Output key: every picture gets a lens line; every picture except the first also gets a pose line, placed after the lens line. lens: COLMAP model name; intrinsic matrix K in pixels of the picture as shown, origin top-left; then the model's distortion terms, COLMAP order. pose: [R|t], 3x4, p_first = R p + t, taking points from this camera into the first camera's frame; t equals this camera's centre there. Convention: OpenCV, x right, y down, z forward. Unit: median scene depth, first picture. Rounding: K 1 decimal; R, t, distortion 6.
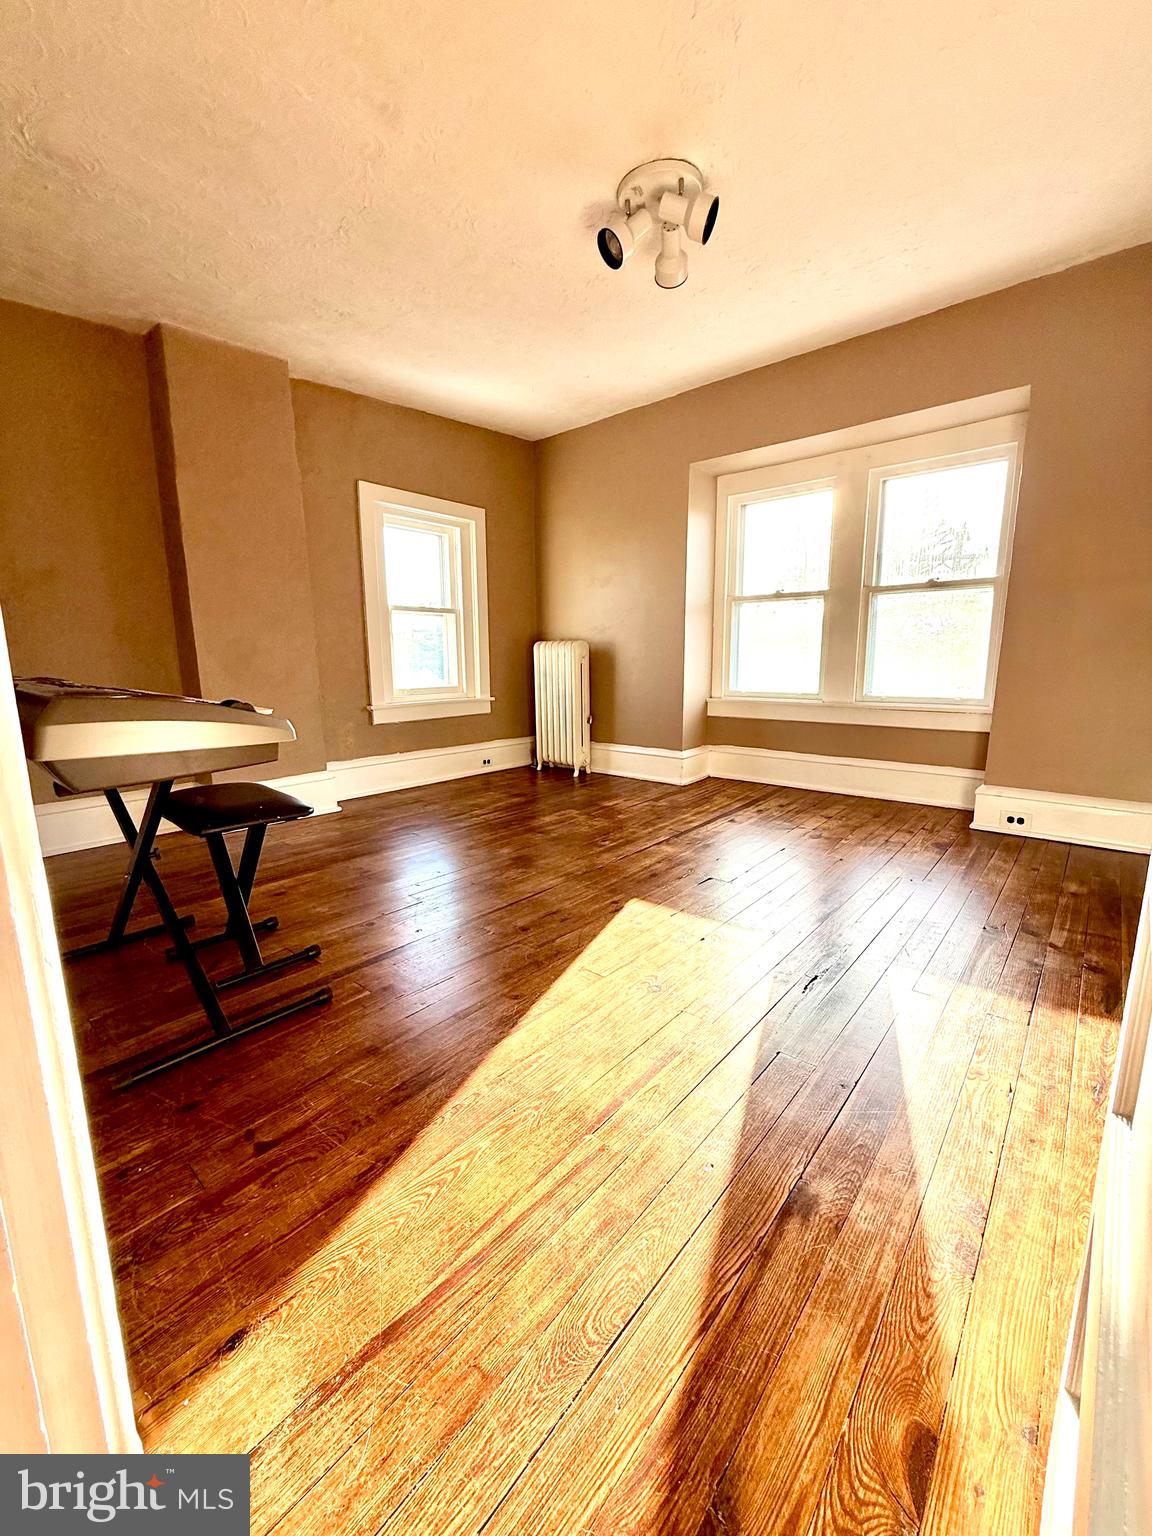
lens RADIAL K [[611.6, 0, 576.0], [0, 611.6, 768.0], [0, 0, 1]] dist [-0.000978, -0.000275]
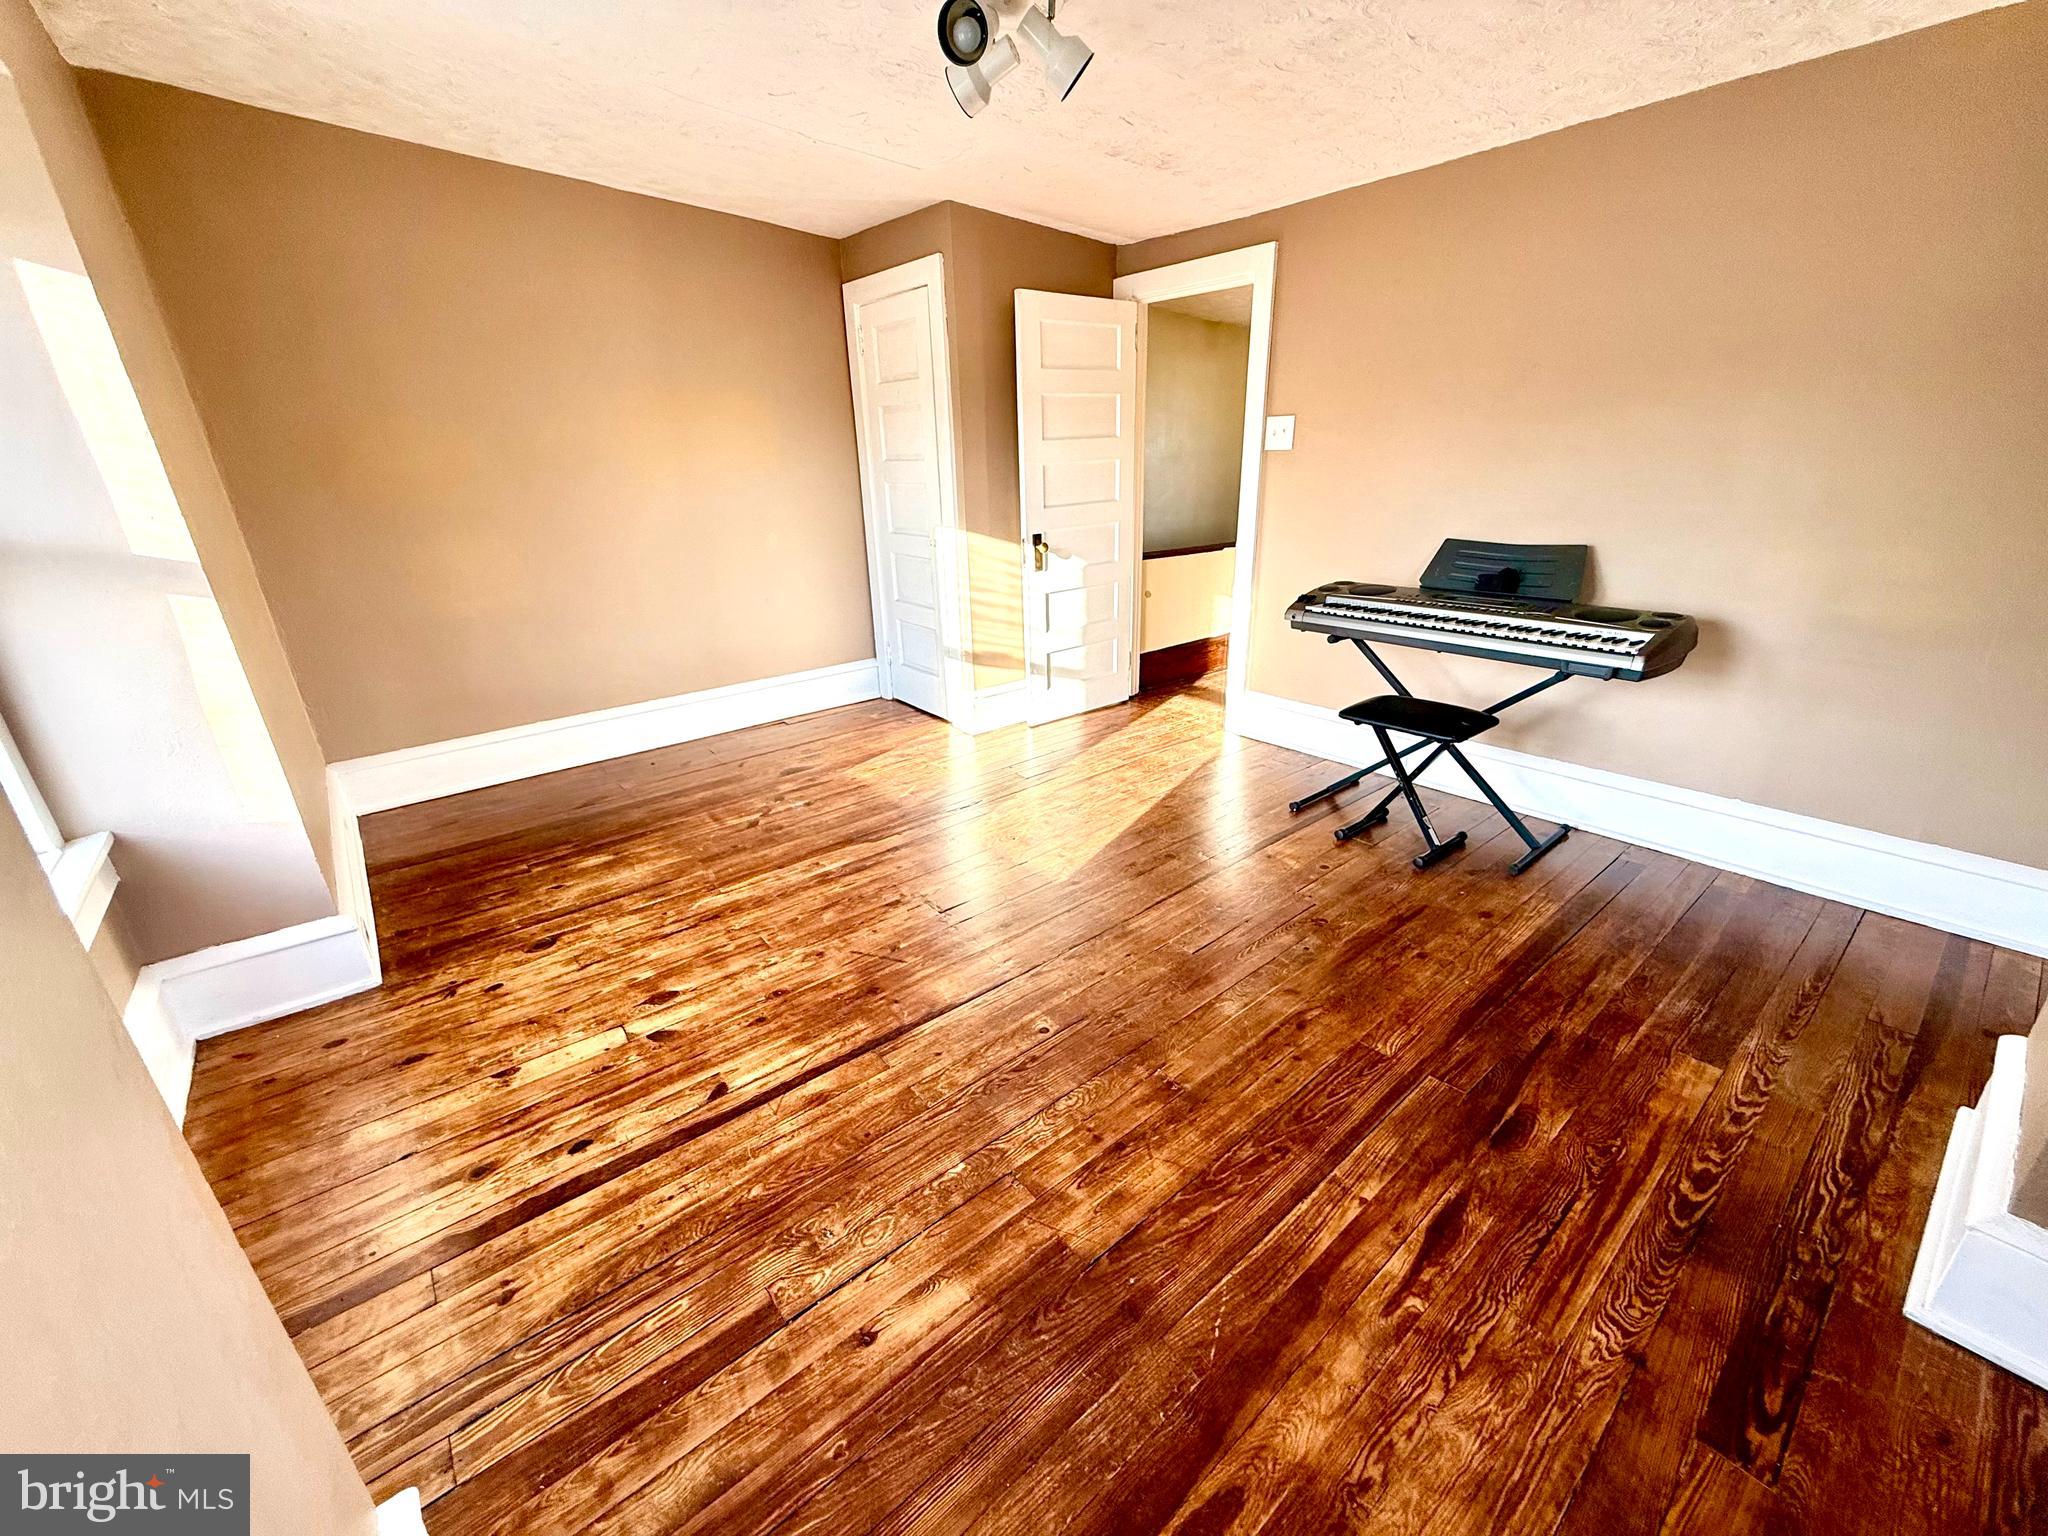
lens RADIAL K [[815.4, 0, 1024.0], [0, 815.4, 768.0], [0, 0, 1]] dist [-0.000978, -0.000275]
pose [[-0.984701, -0.032804, 0.171139, -0.045485], [0.061227, 0.854364, 0.516055, -0.395047], [-0.163143, 0.518638, -0.839285, 1.363040]]
